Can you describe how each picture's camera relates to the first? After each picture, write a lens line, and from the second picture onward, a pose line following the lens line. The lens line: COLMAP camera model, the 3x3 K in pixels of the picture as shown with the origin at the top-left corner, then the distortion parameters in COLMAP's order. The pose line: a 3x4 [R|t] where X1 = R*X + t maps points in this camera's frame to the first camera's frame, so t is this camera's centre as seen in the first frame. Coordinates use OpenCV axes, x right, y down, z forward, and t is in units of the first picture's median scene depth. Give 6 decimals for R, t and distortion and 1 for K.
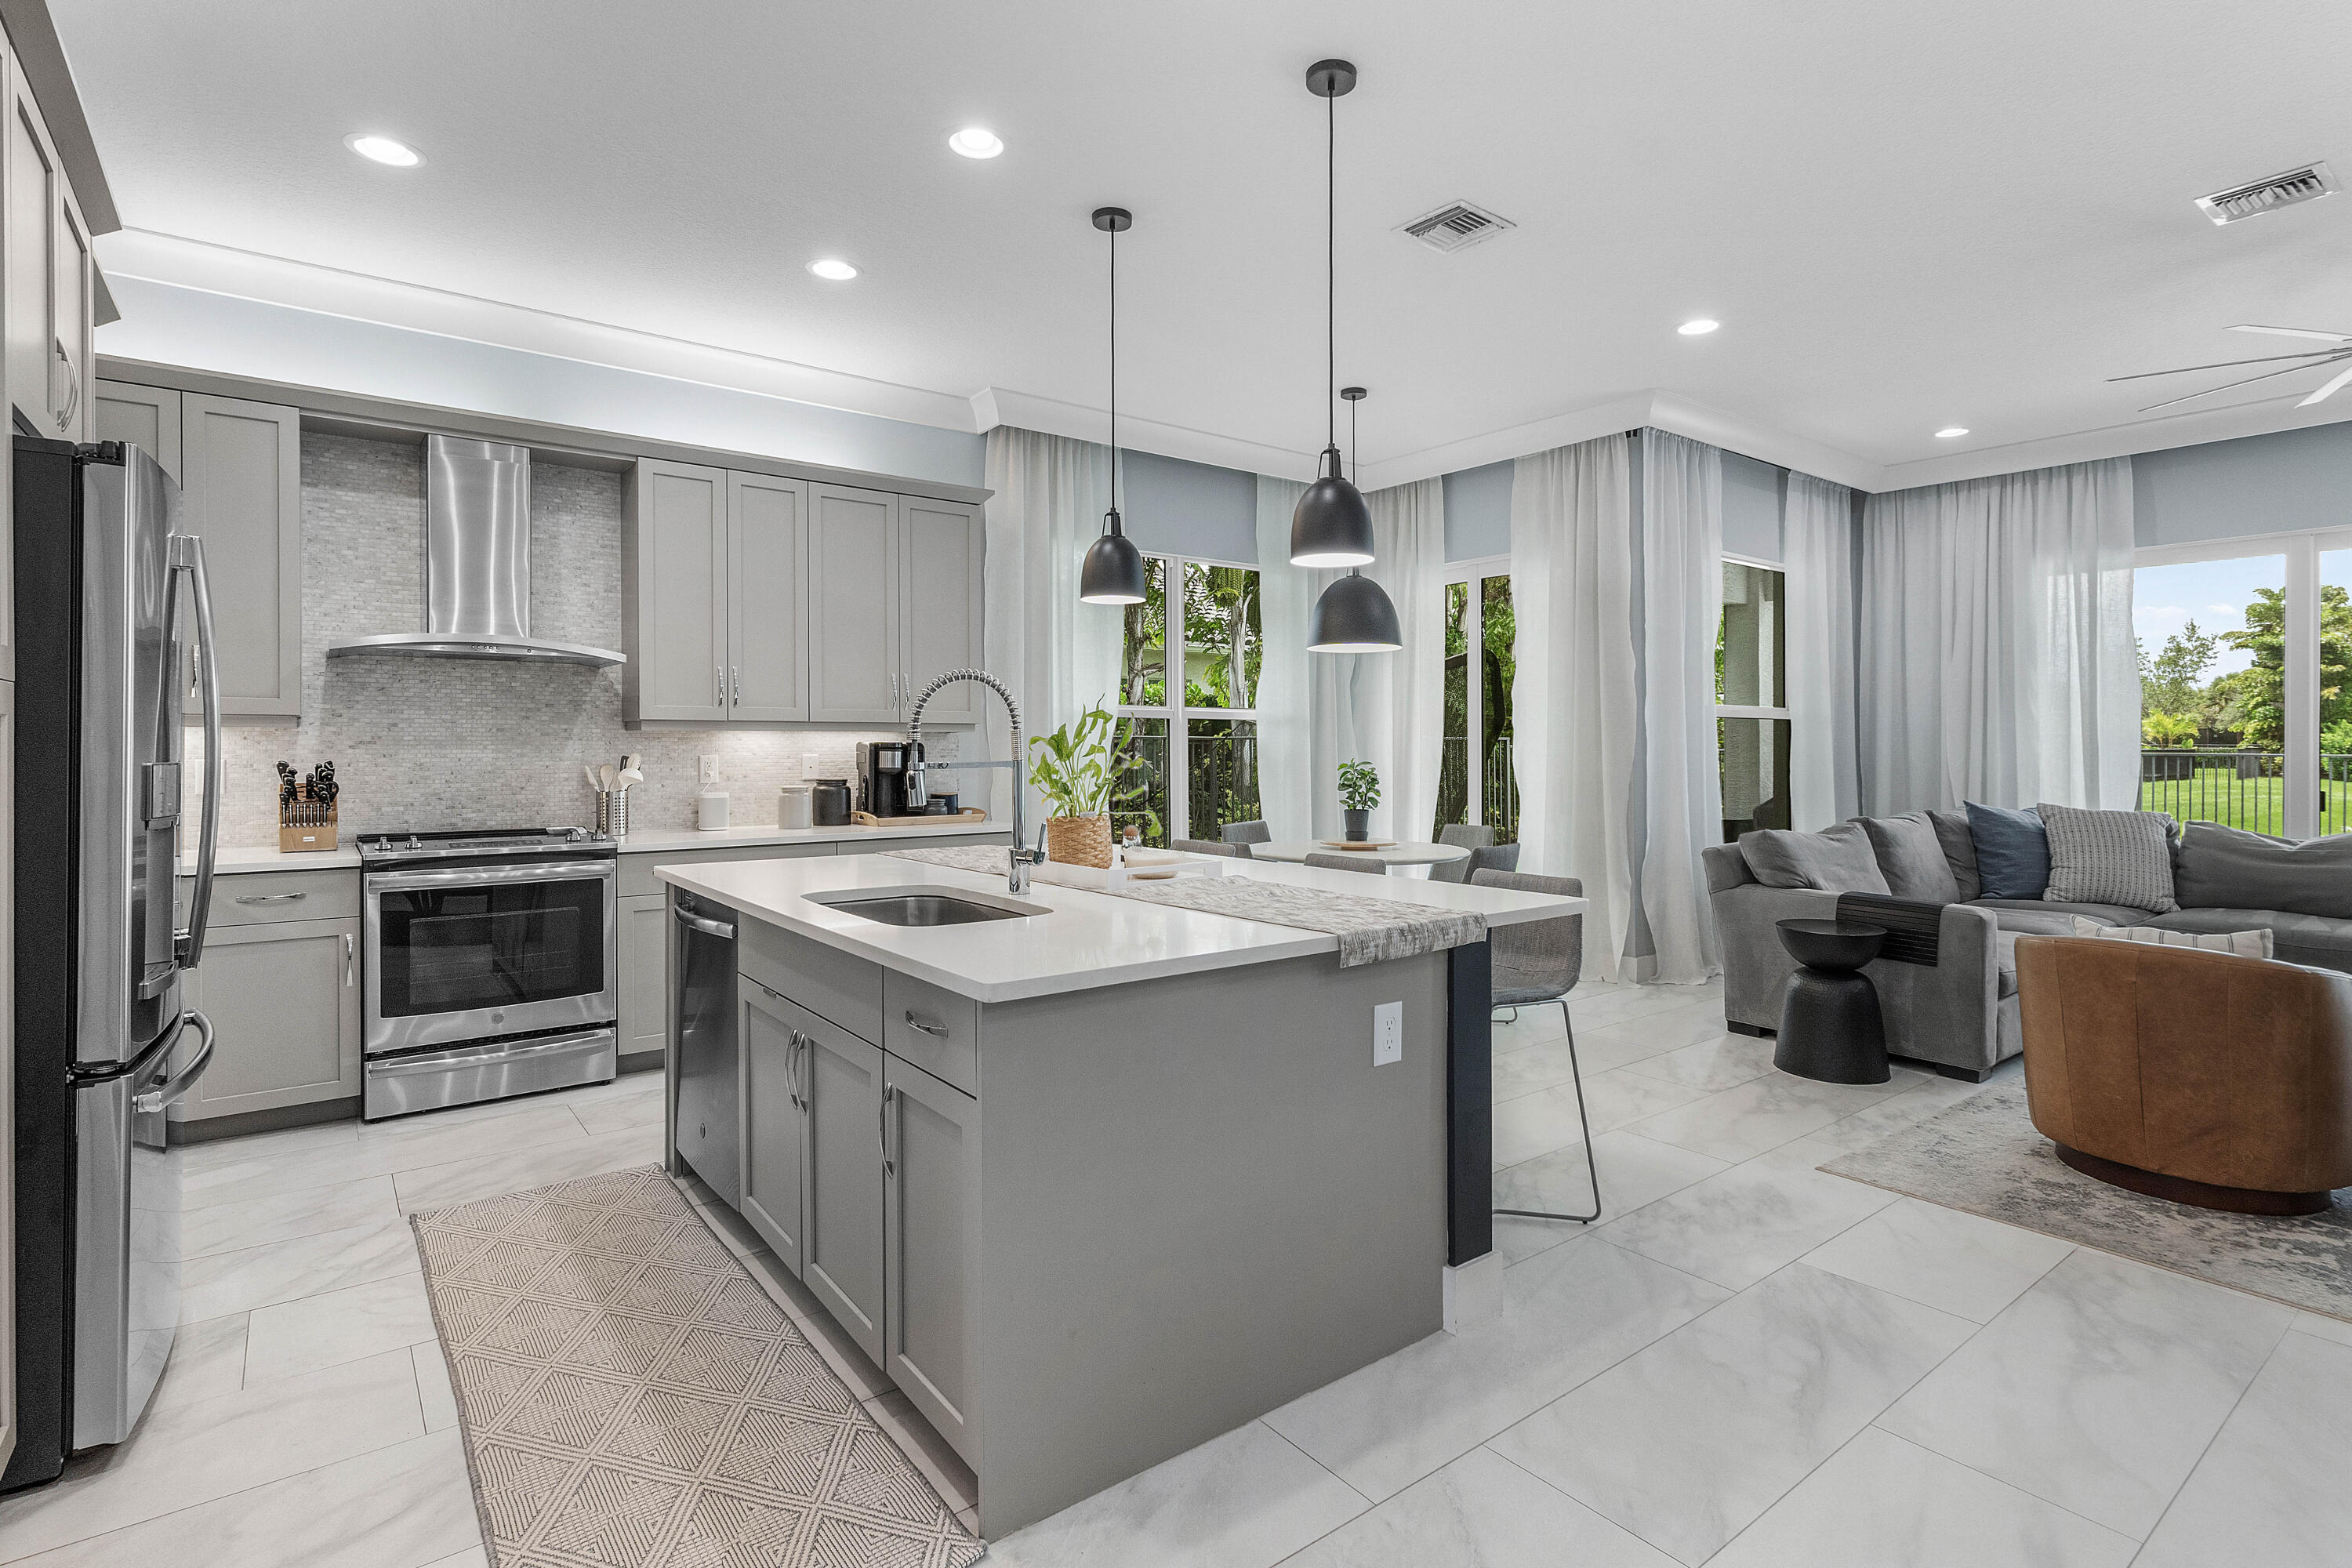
lens RADIAL K [[1142.8, 0, 1199.3], [0, 1142.8, 746.6], [0, 0, 1]] dist [0.009370, -0.002920]
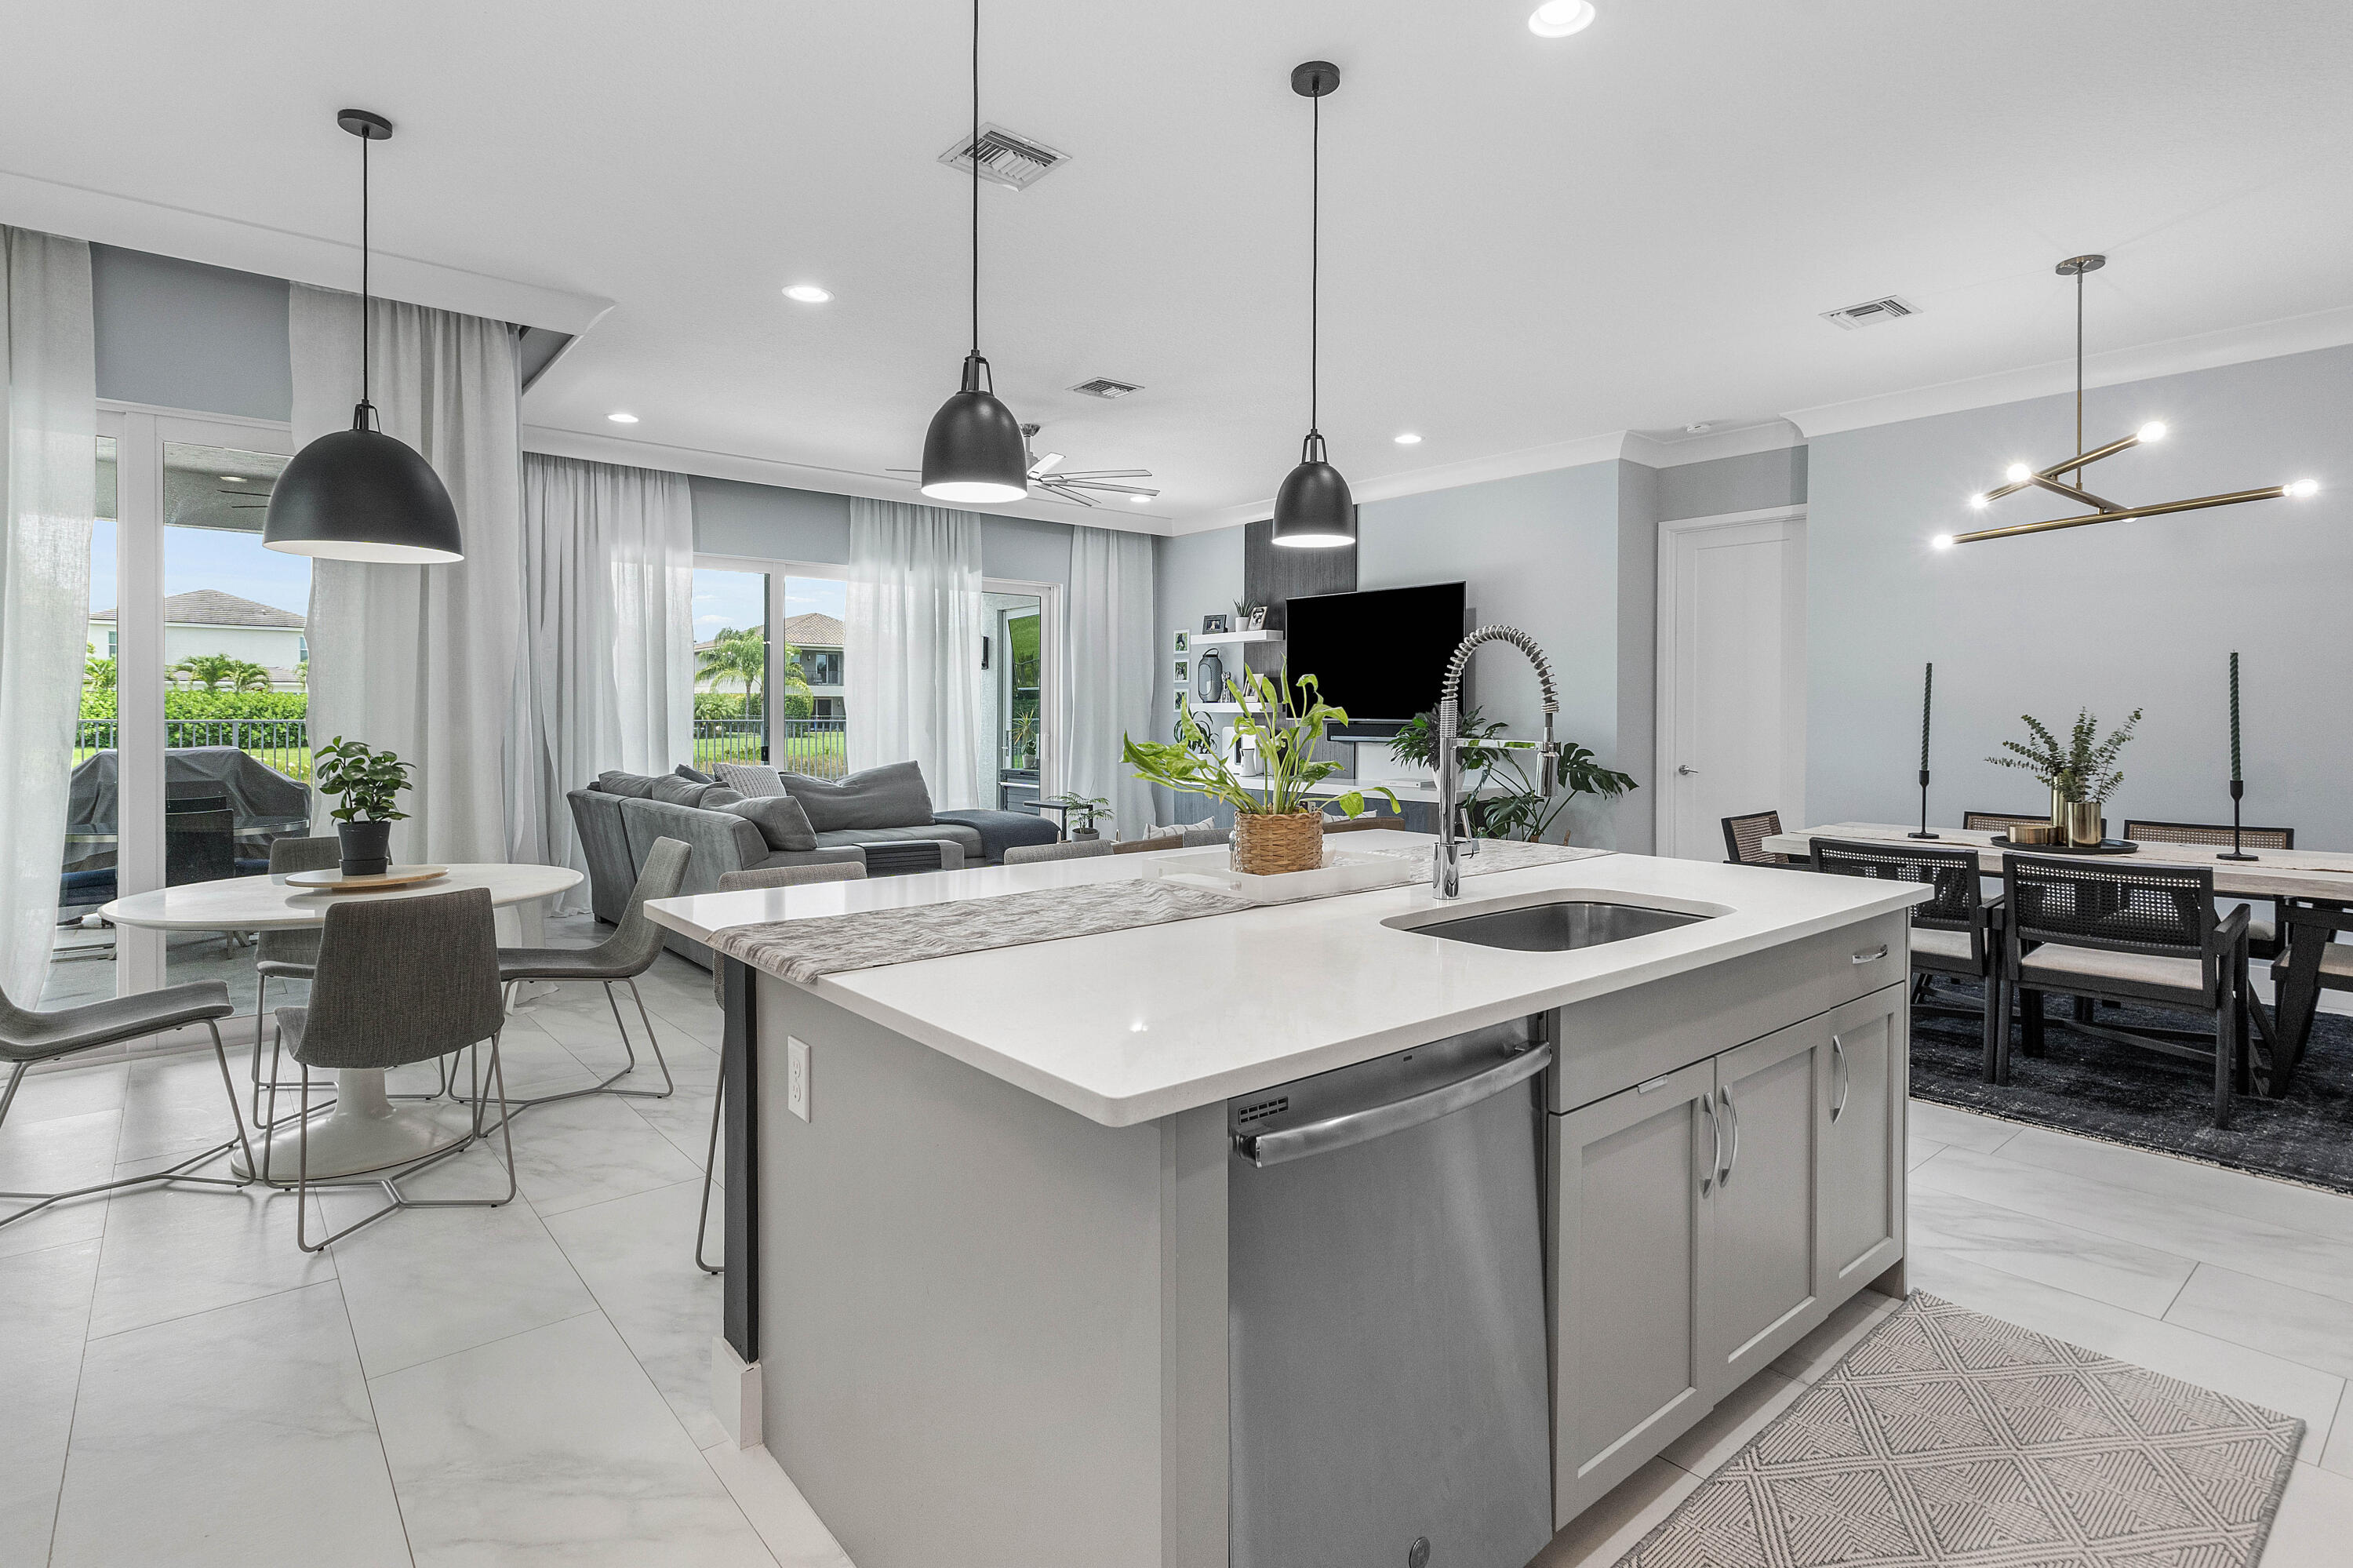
lens RADIAL K [[1122.1, 0, 1272.6], [0, 1122.1, 718.0], [0, 0, 1]] dist [-0.041435, -0.000700]
pose [[-0.125477, -0.010003, 0.992046, -0.498343], [0.005290, 0.999928, 0.010752, -0.013822], [-0.992082, 0.006597, -0.125415, 0.679268]]
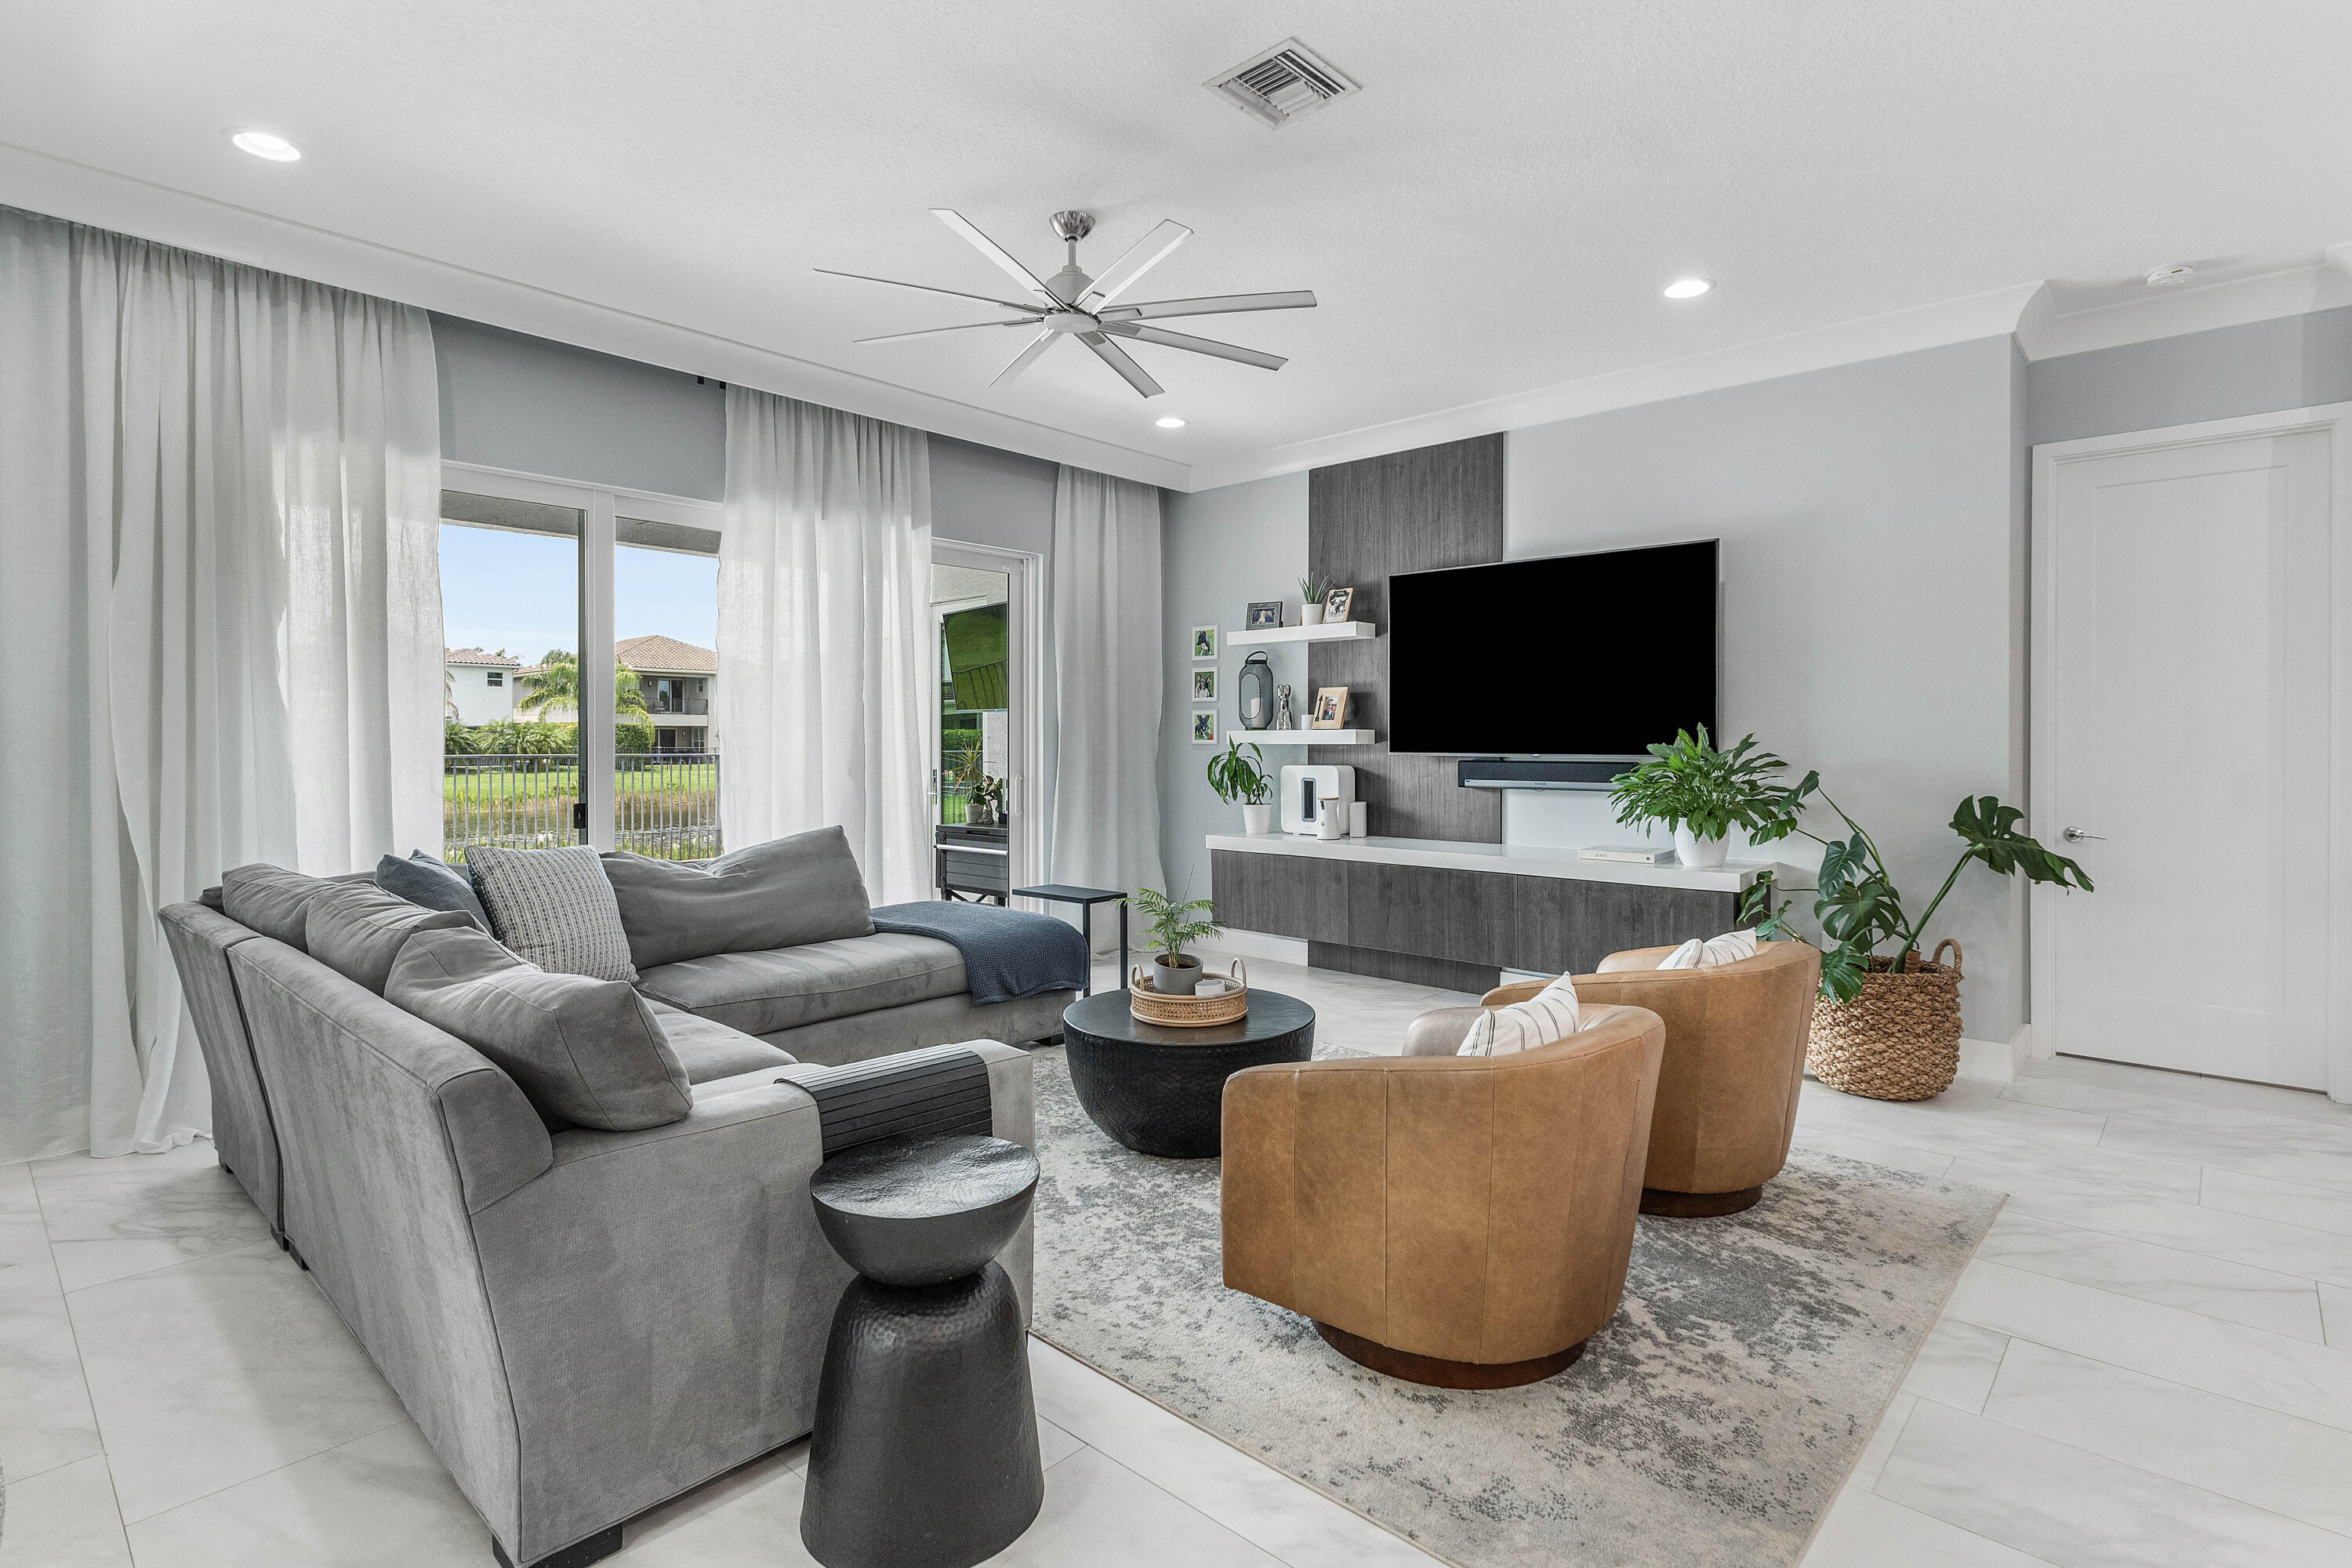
lens RADIAL K [[1142.8, 0, 1199.3], [0, 1142.8, 746.6], [0, 0, 1]] dist [0.009370, -0.002920]
pose [[-0.177901, -0.005002, 0.984036, 0.088545], [-0.001128, 0.999987, 0.004879, -0.007029], [-0.984048, -0.000242, -0.177904, 0.843005]]
